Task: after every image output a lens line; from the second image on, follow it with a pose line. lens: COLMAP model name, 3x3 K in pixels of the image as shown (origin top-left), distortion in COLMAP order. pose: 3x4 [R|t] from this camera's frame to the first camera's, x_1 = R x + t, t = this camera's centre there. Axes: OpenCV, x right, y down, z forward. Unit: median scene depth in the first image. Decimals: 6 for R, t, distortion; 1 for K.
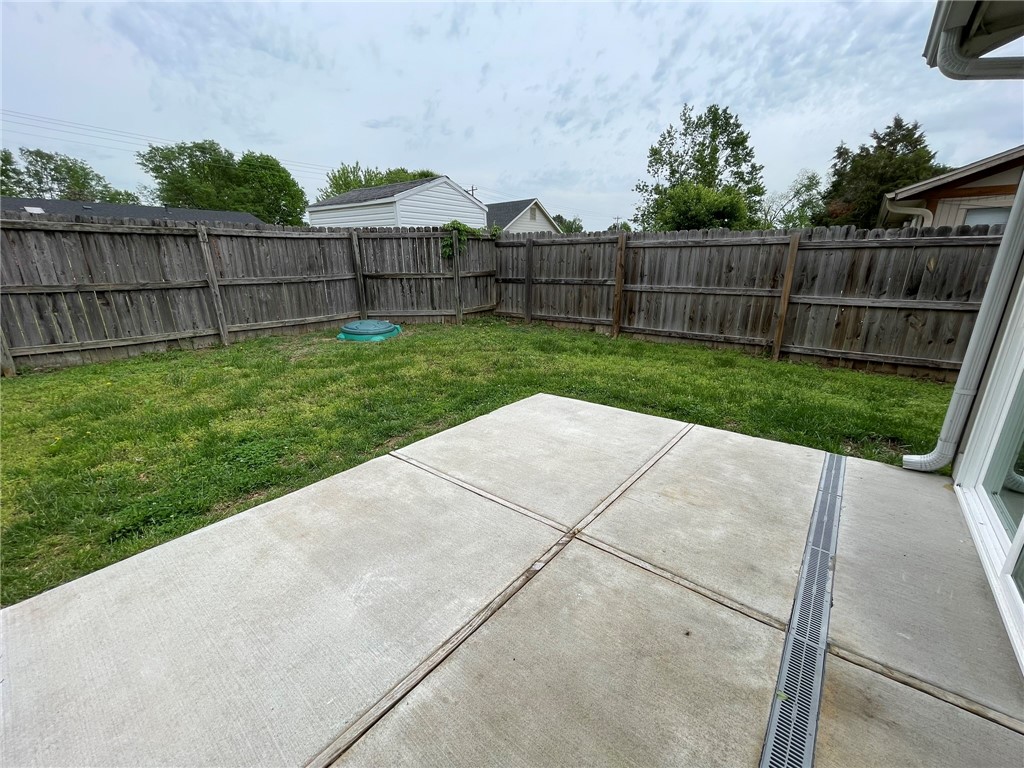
lens RADIAL K [[412.8, 0, 511.4], [0, 412.8, 389.8], [0, 0, 1]] dist [-0.001132, -0.000039]
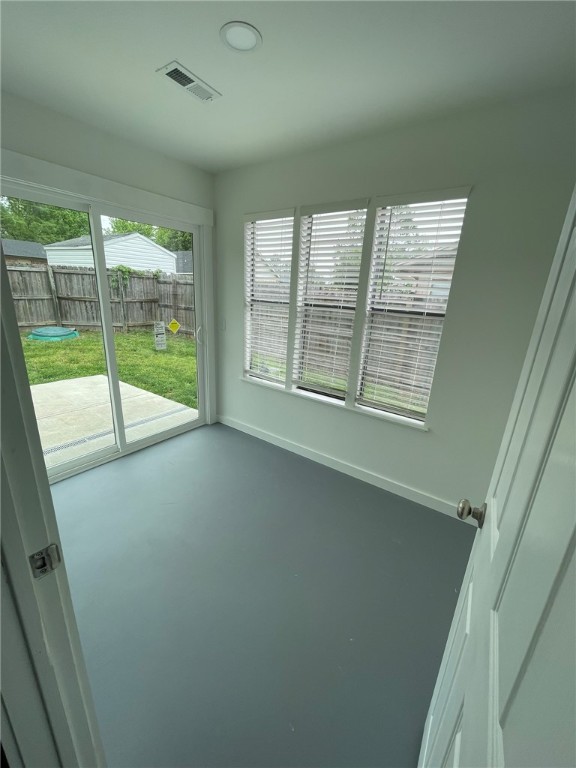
lens RADIAL K [[309.6, 0, 286.5], [0, 309.6, 385.6], [0, 0, 1]] dist [-0.001132, -0.000039]
pose [[0.997309, 0.040283, 0.061249, 0.602246], [-0.040072, 0.999186, -0.004658, 0.022725], [-0.061387, 0.002191, 0.998112, -0.248796]]
